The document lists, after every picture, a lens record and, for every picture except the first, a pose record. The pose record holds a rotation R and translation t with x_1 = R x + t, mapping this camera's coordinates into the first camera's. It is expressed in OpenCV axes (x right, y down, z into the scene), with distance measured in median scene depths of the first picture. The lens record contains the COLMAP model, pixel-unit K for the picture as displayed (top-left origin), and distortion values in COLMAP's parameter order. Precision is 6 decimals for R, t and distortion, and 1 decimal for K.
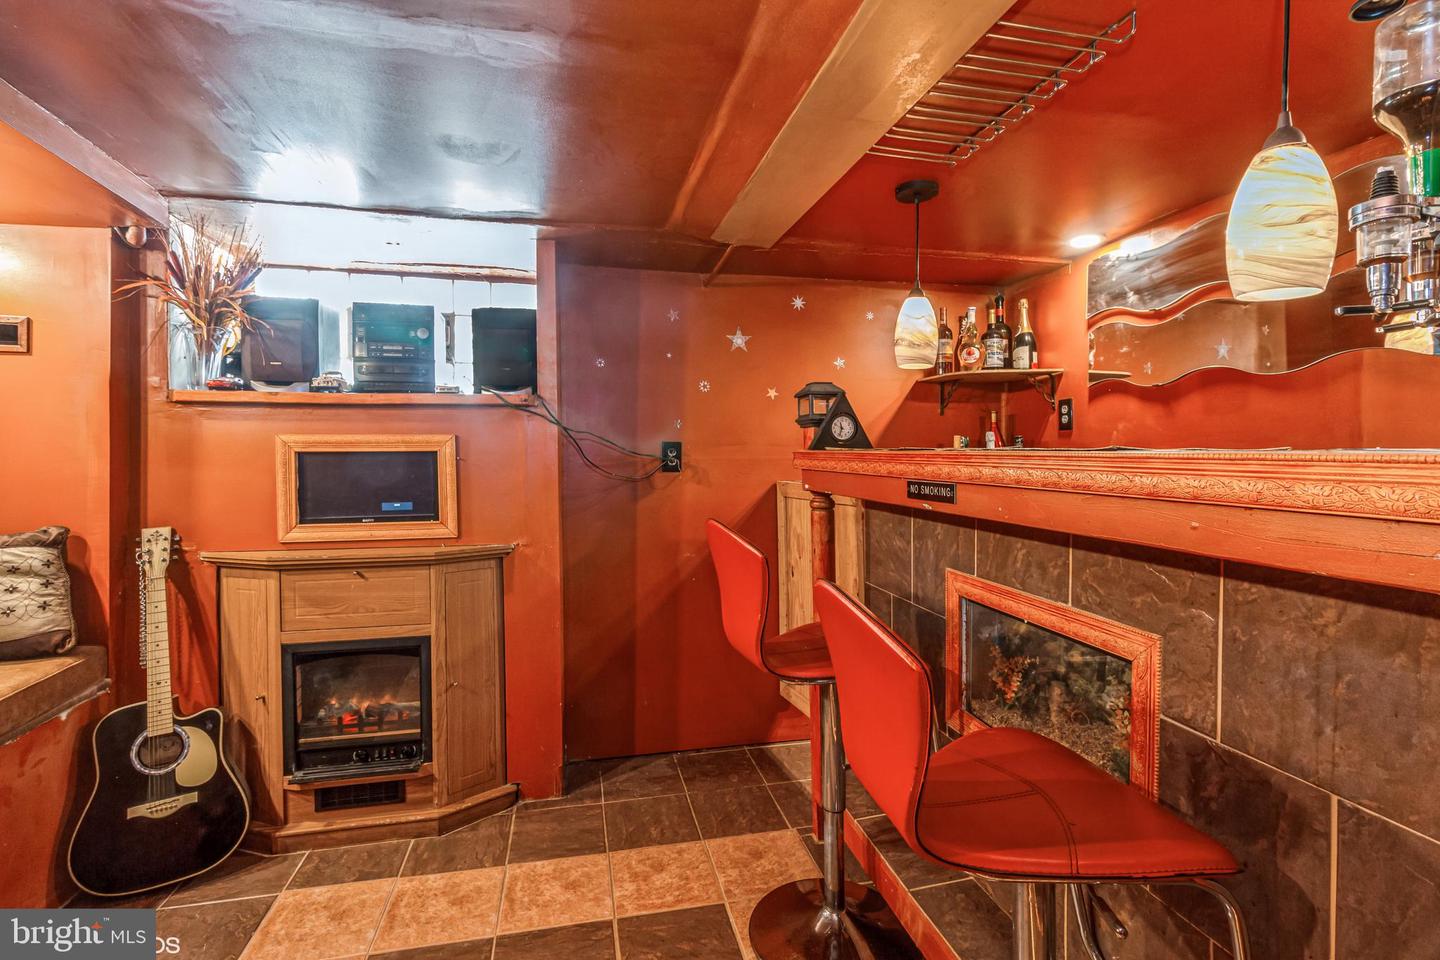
lens RADIAL K [[661.6, 0, 713.1], [0, 661.6, 477.9], [0, 0, 1]] dist [0.004150, -0.000116]
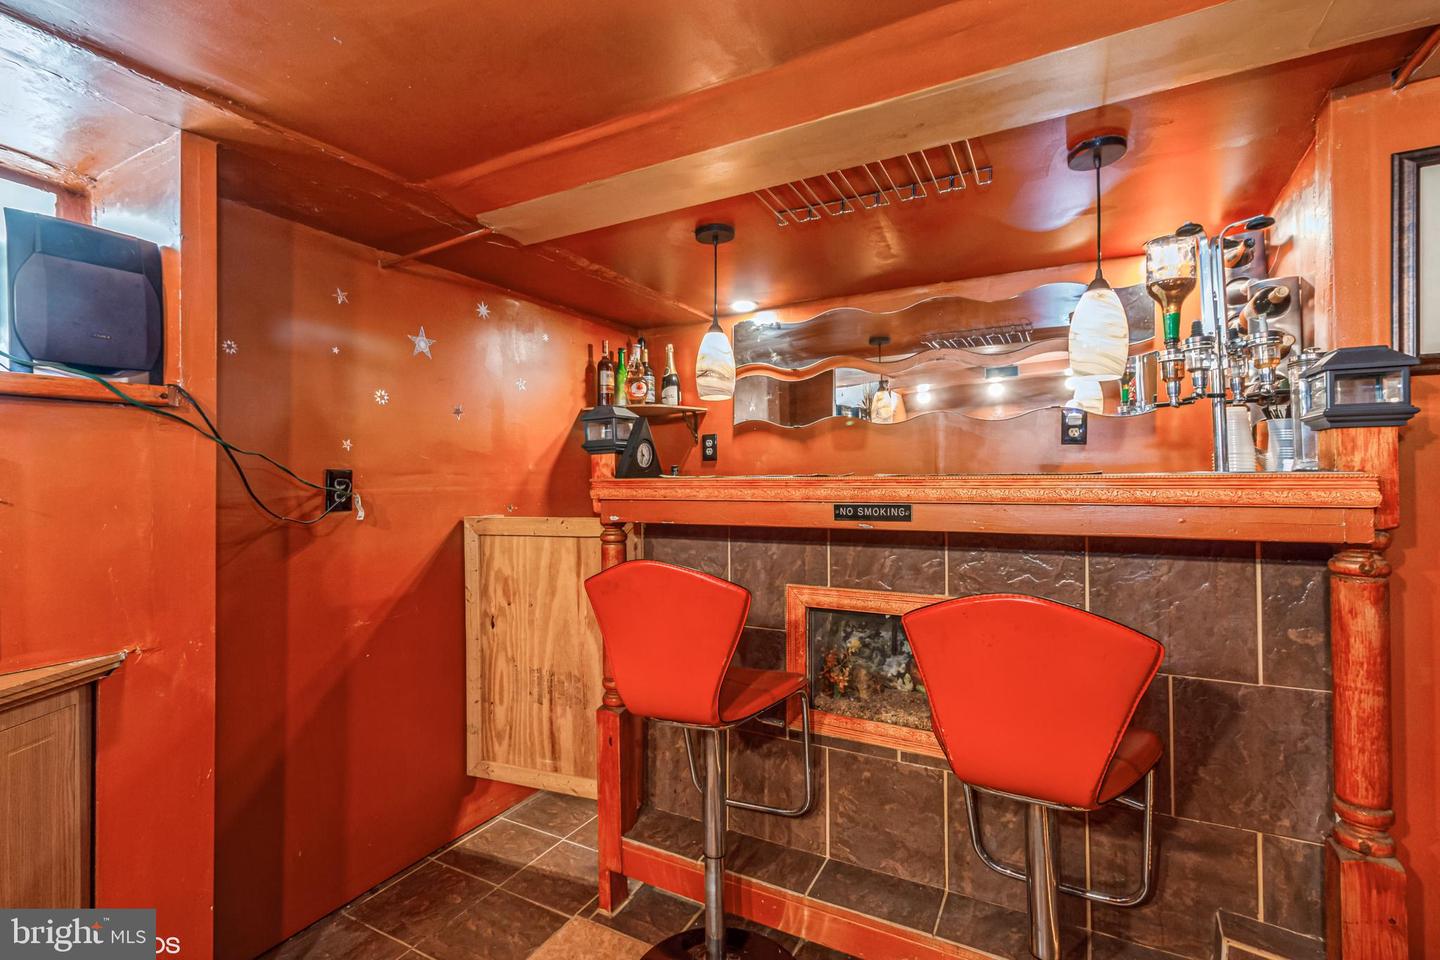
lens RADIAL K [[661.6, 0, 710.4], [0, 661.6, 474.4], [0, 0, 1]] dist [0.004150, -0.000116]
pose [[0.661238, -0.002423, 0.750173, -0.396261], [0.040679, 0.998639, -0.032631, -0.010541], [-0.749073, 0.052093, 0.660436, 0.257486]]
